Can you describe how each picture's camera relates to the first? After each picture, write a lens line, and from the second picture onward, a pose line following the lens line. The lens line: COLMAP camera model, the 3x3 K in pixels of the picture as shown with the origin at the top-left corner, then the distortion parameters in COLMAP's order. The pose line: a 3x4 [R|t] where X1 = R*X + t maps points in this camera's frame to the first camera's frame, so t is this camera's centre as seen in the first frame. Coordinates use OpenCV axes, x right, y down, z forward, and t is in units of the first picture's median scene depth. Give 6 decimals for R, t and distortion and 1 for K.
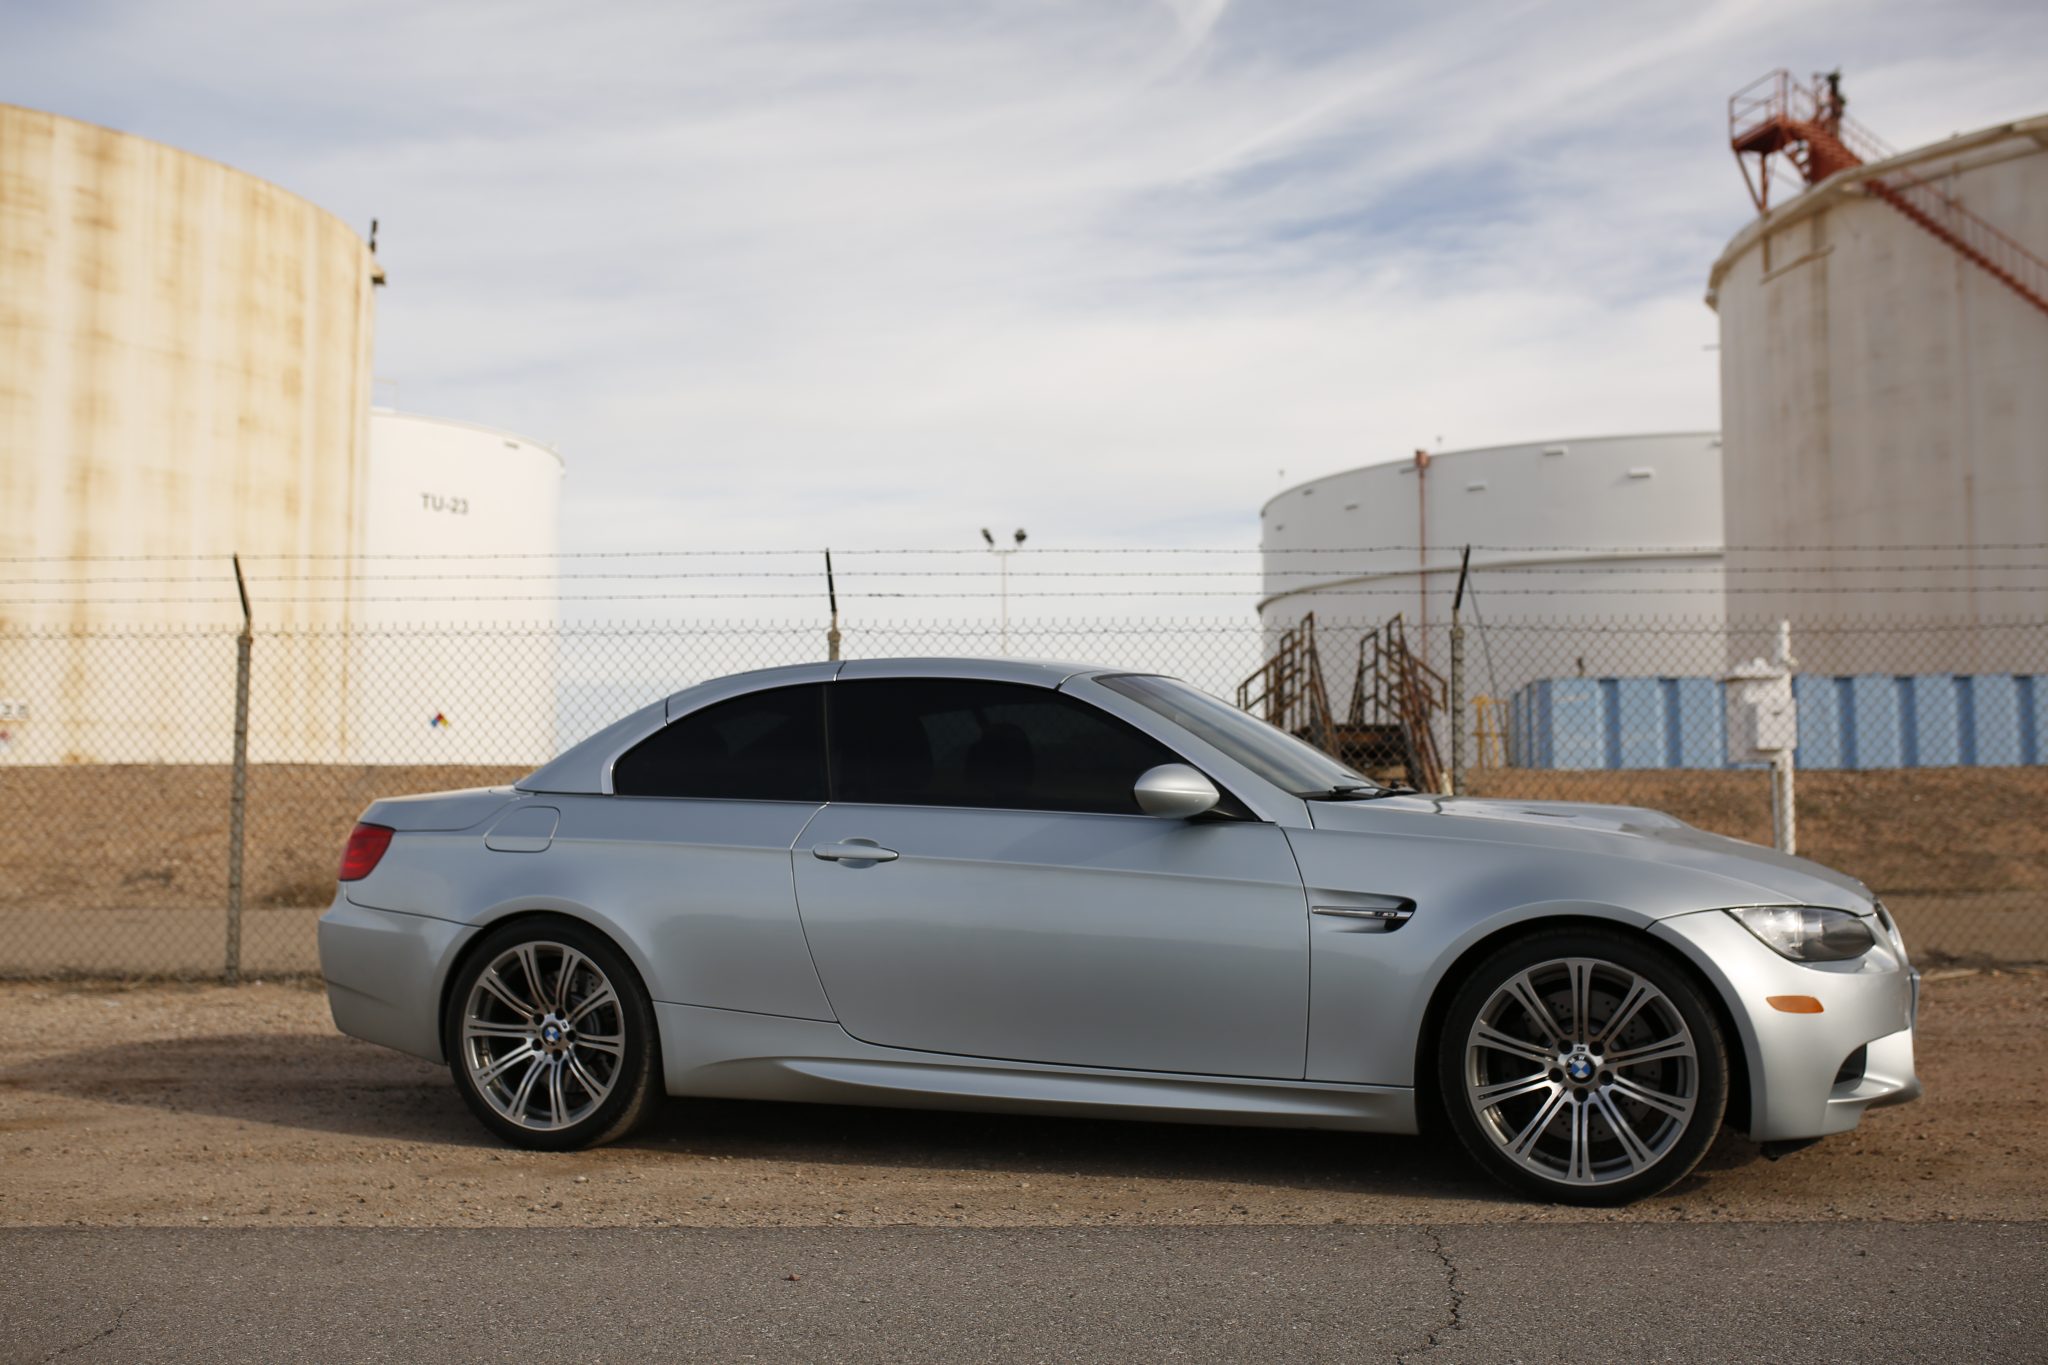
lens RADIAL K [[1937.2, 0, 1026.7], [0, 1937.2, 695.1], [0, 0, 1]] dist [-0.028333, 0.000000]
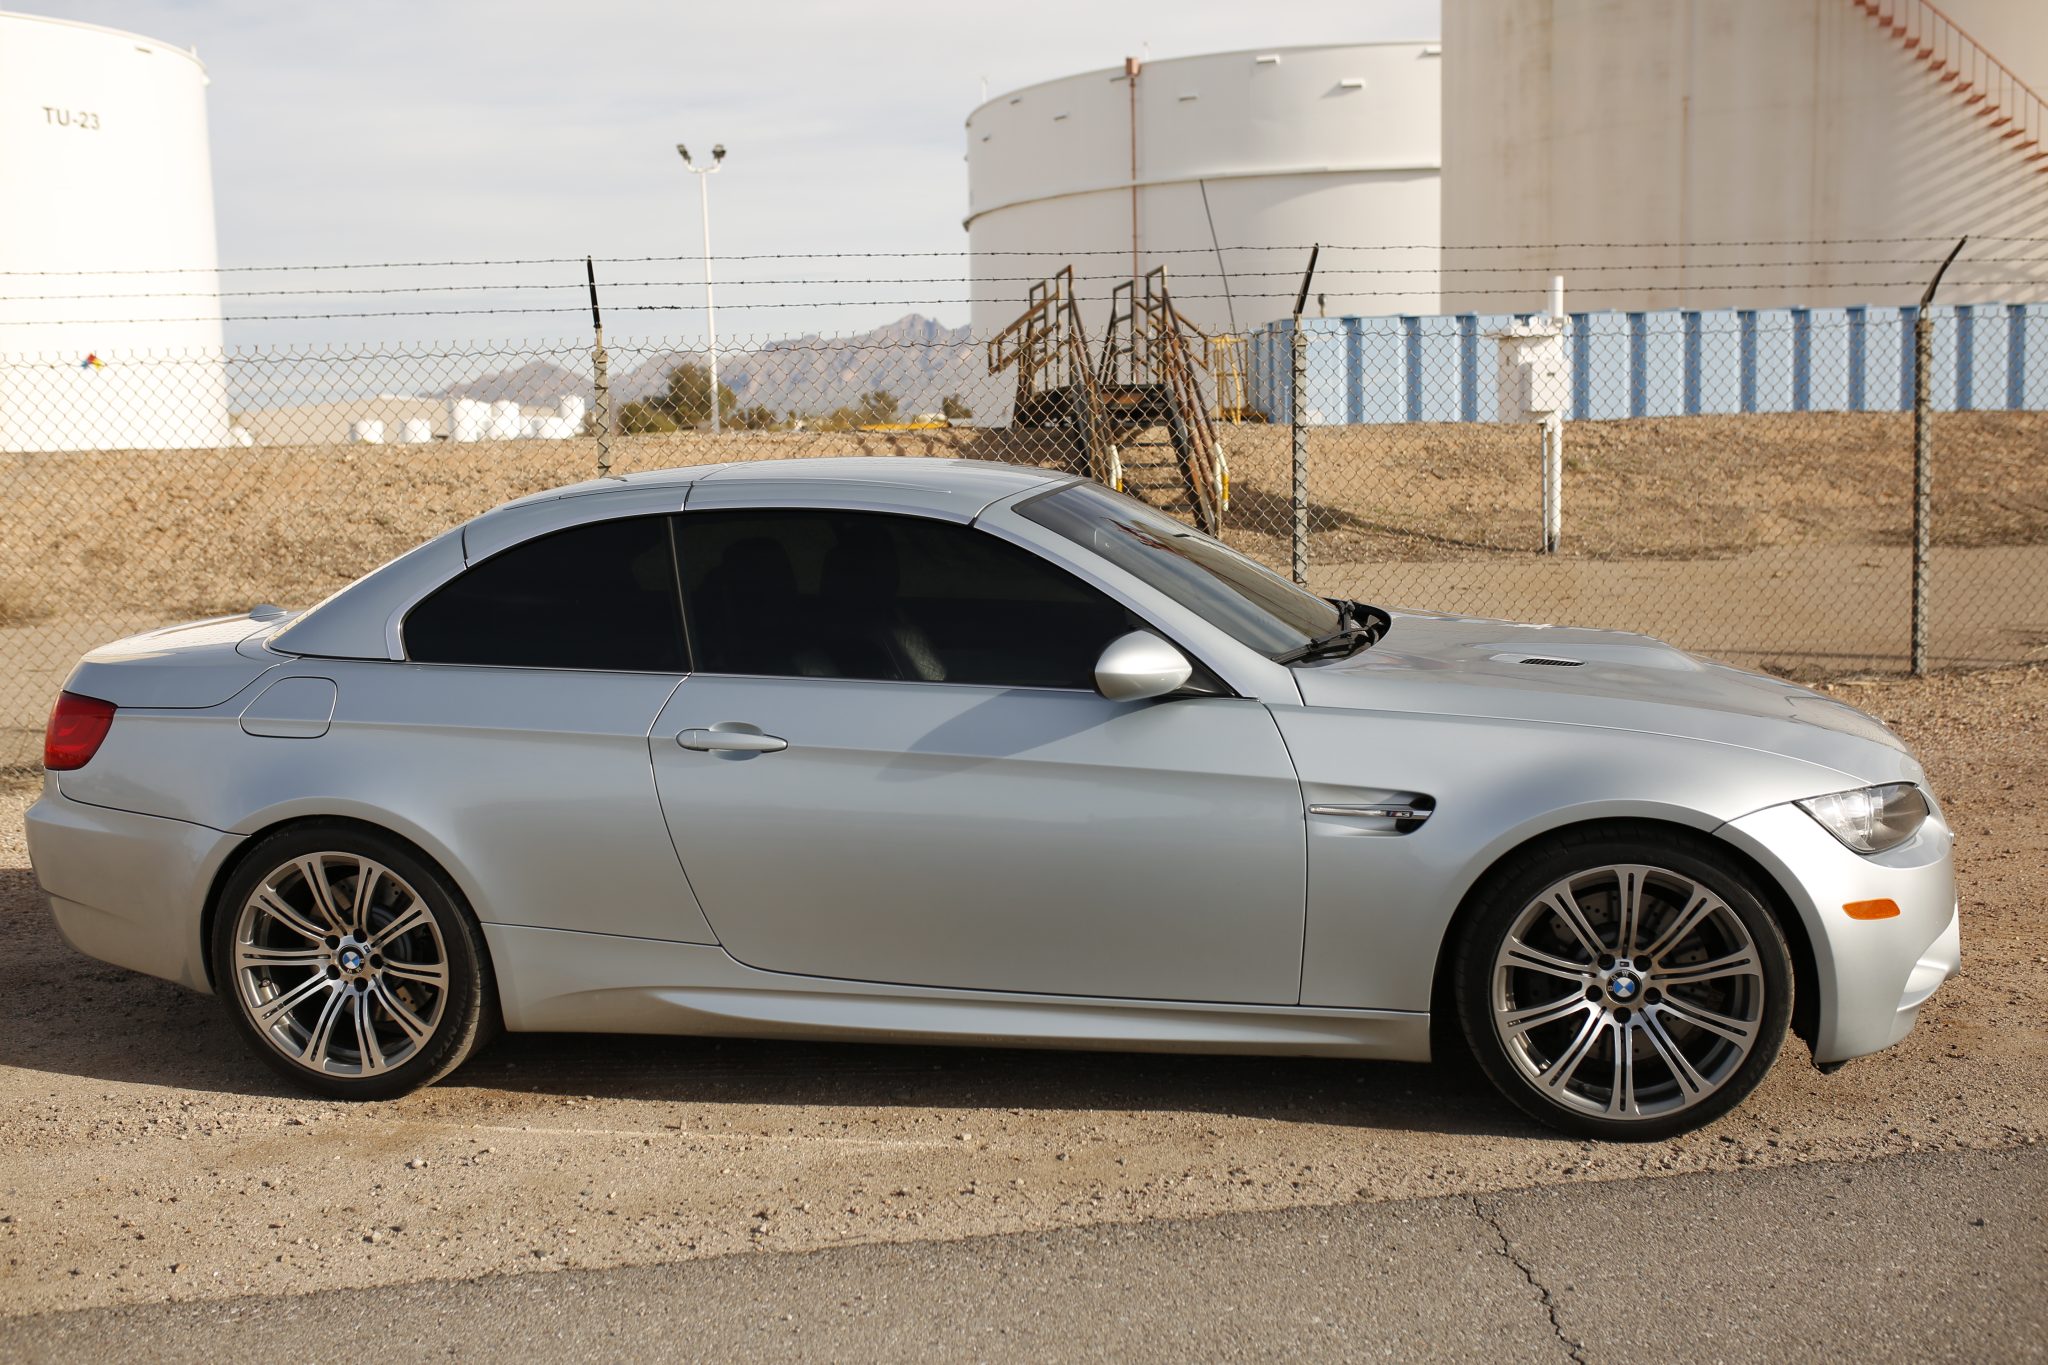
lens RADIAL K [[1937.2, 0, 1023.6], [0, 1937.2, 668.3], [0, 0, 1]] dist [-0.028333, 0.000000]
pose [[0.987904, -0.042064, 0.149252, -0.018301], [0.013693, 0.982409, 0.186240, -0.020121], [-0.154460, -0.181943, 0.971102, 0.042676]]
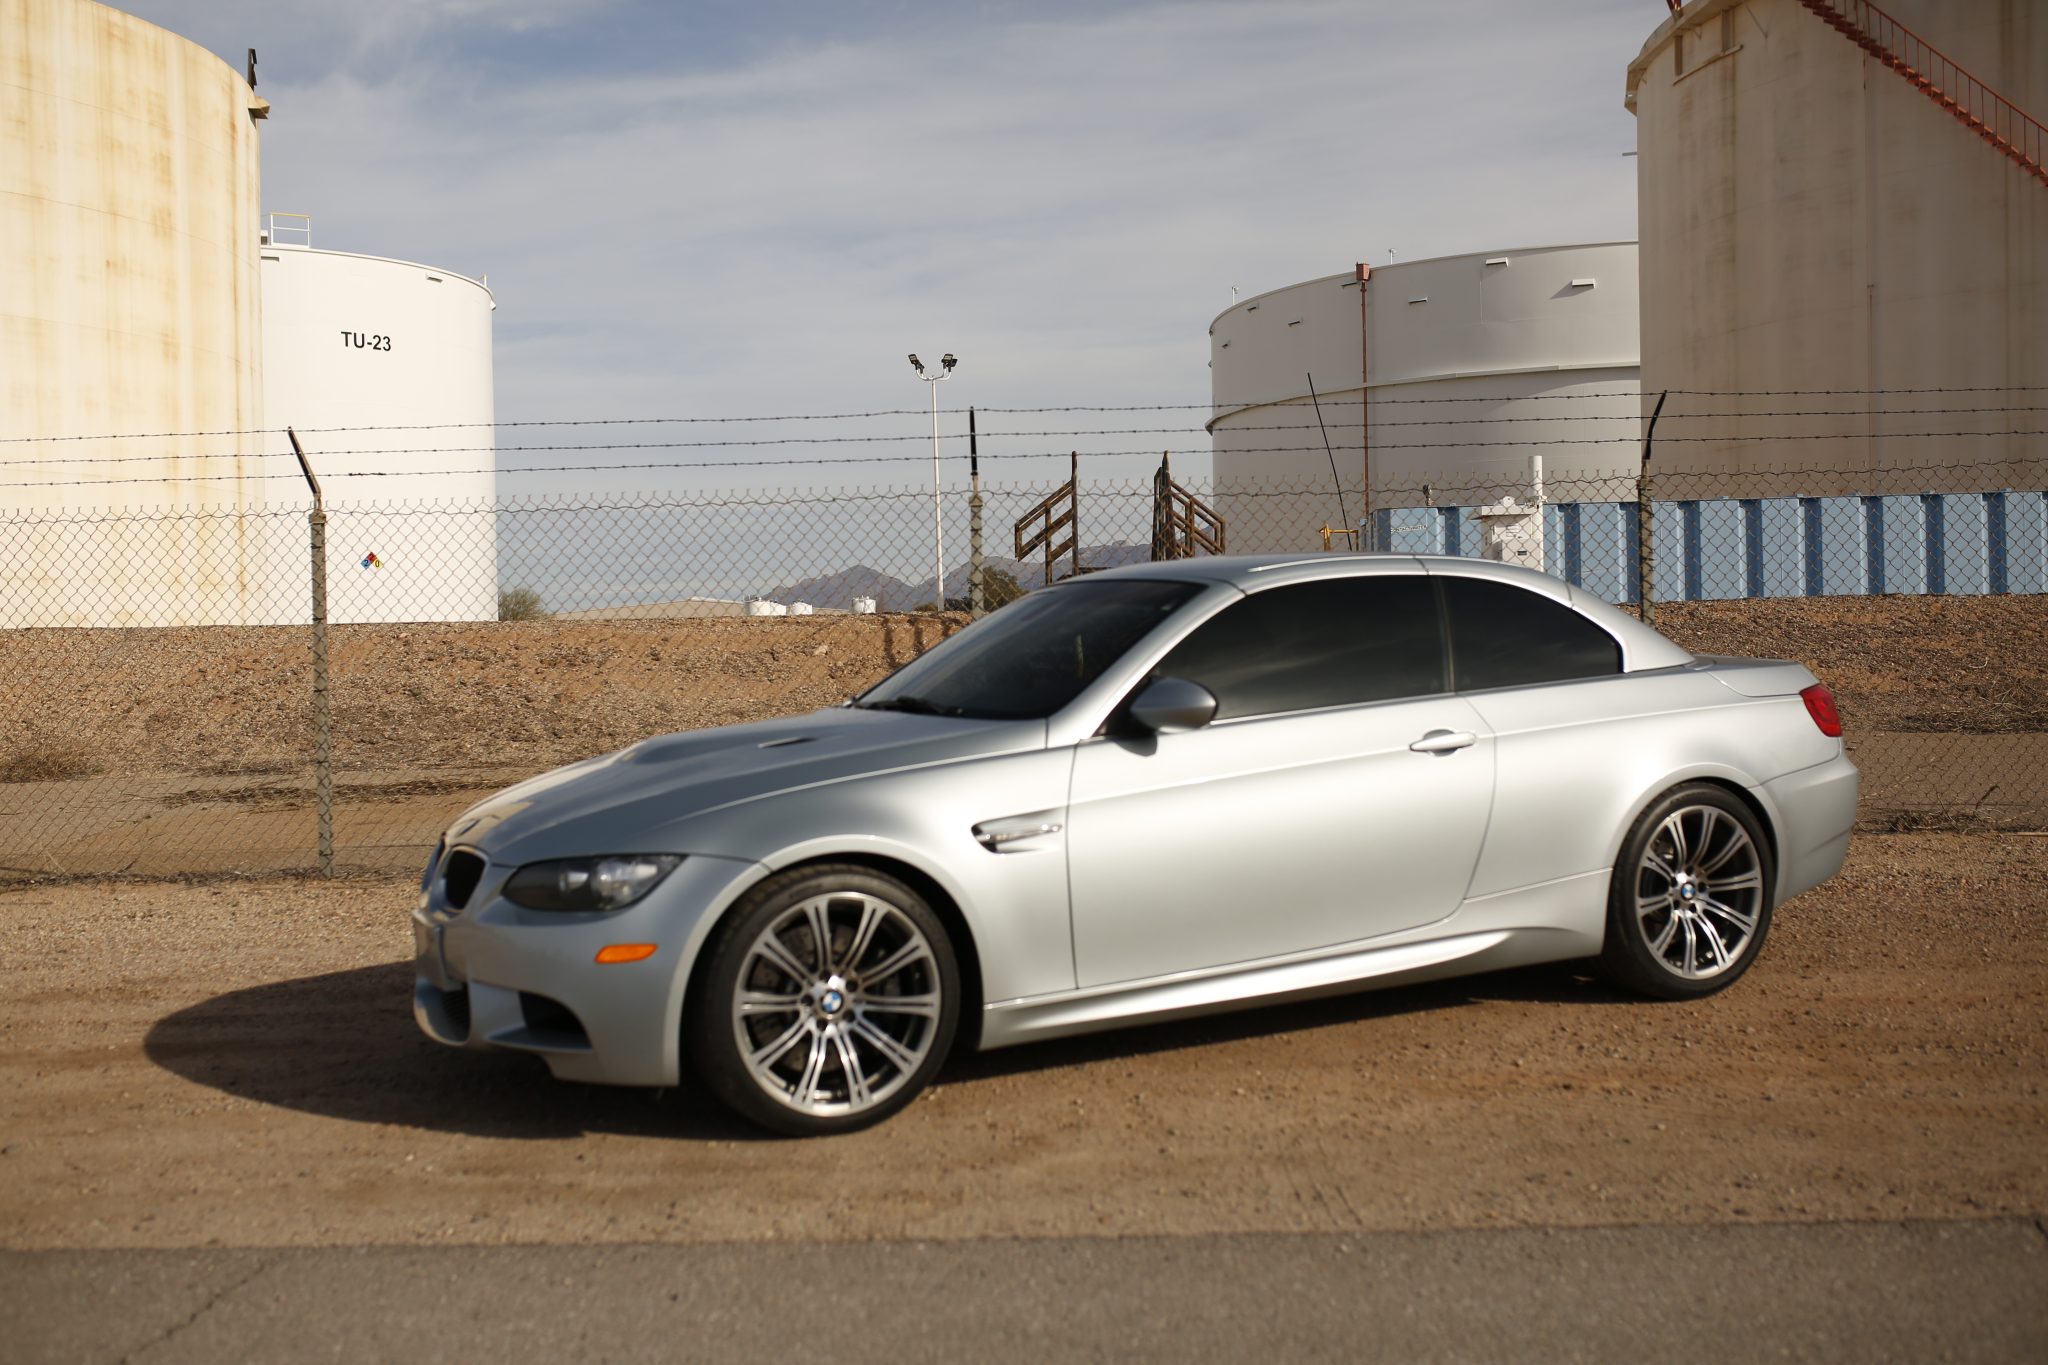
lens RADIAL K [[1937.2, 0, 1022.9], [0, 1937.2, 662.8], [0, 0, 1]] dist [-0.028333, 0.000000]
pose [[0.999784, -0.019680, -0.006734, 0.096969], [0.020139, 0.996853, 0.076672, -0.009943], [0.005204, -0.076791, 0.997034, 0.023166]]
